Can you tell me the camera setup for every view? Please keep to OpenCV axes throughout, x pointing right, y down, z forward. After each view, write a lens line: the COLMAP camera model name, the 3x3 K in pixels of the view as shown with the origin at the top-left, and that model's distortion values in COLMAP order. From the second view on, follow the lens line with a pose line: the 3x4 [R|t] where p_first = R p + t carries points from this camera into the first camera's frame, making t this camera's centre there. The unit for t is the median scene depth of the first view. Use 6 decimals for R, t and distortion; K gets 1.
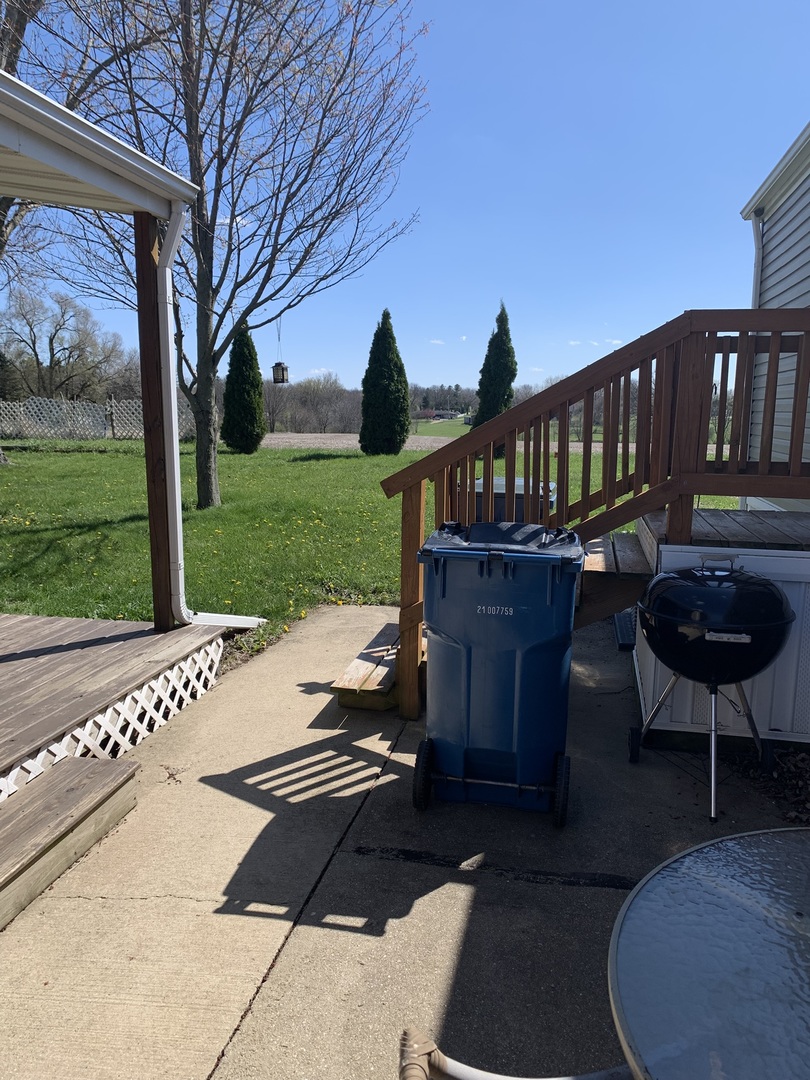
lens RADIAL K [[826.6, 0, 408.5], [0, 826.6, 537.8], [0, 0, 1]] dist [0.015478, -0.008140]
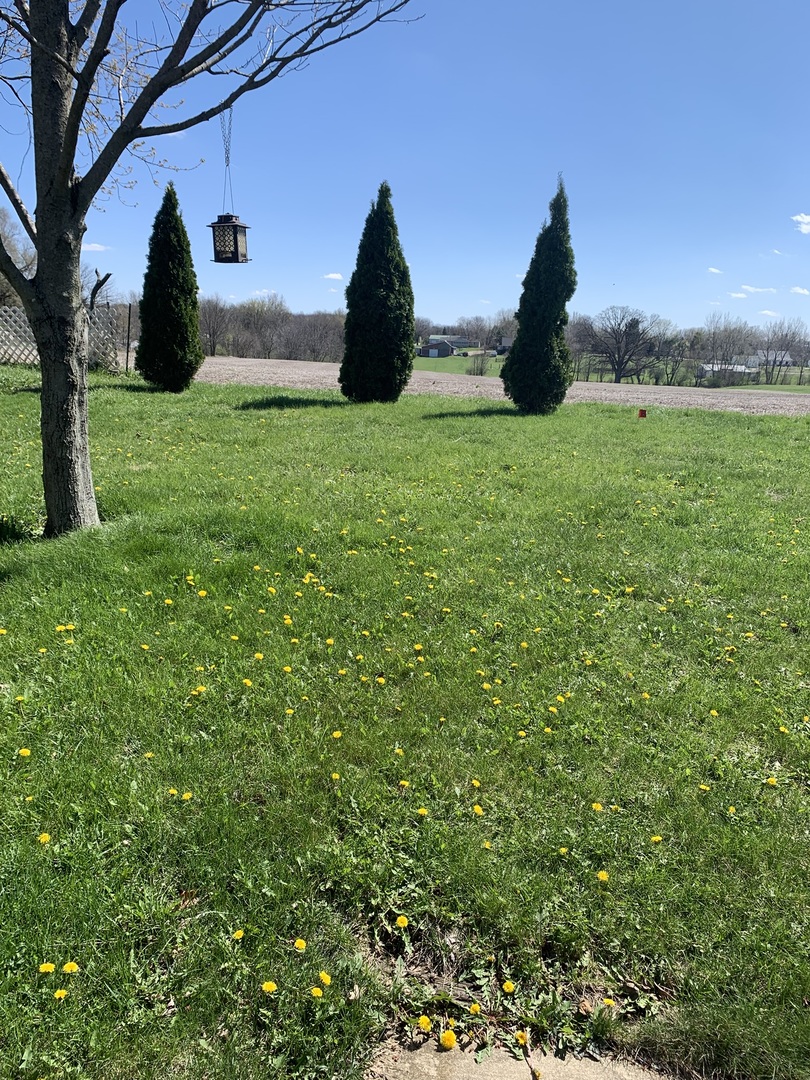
lens RADIAL K [[826.6, 0, 408.5], [0, 826.6, 537.8], [0, 0, 1]] dist [0.015478, -0.008140]
pose [[0.997181, 0.023165, 0.071366, -0.085486], [-0.029005, 0.996217, 0.081916, -0.077069], [-0.069199, -0.083755, 0.994081, 0.529297]]
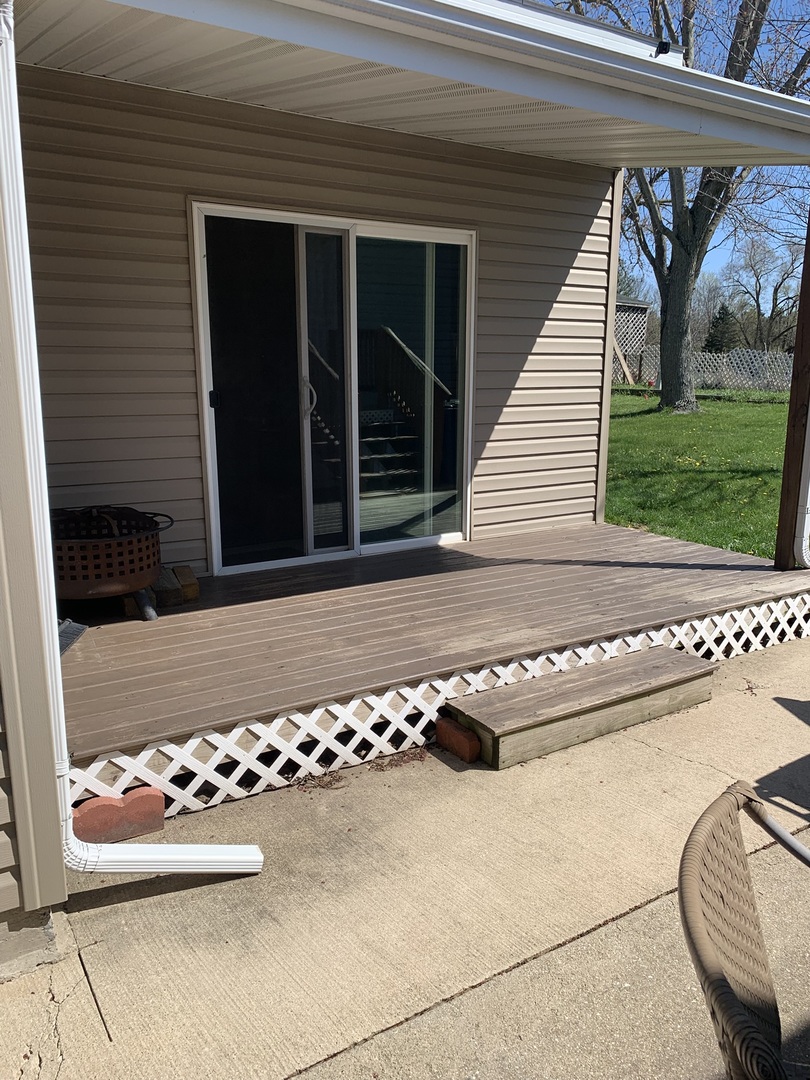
lens RADIAL K [[826.6, 0, 408.5], [0, 826.6, 537.8], [0, 0, 1]] dist [0.015478, -0.008140]
pose [[0.697973, 0.149566, -0.700331, 0.094370], [-0.110105, 0.988732, 0.101424, 0.016706], [0.707609, 0.006319, 0.706576, -0.073094]]
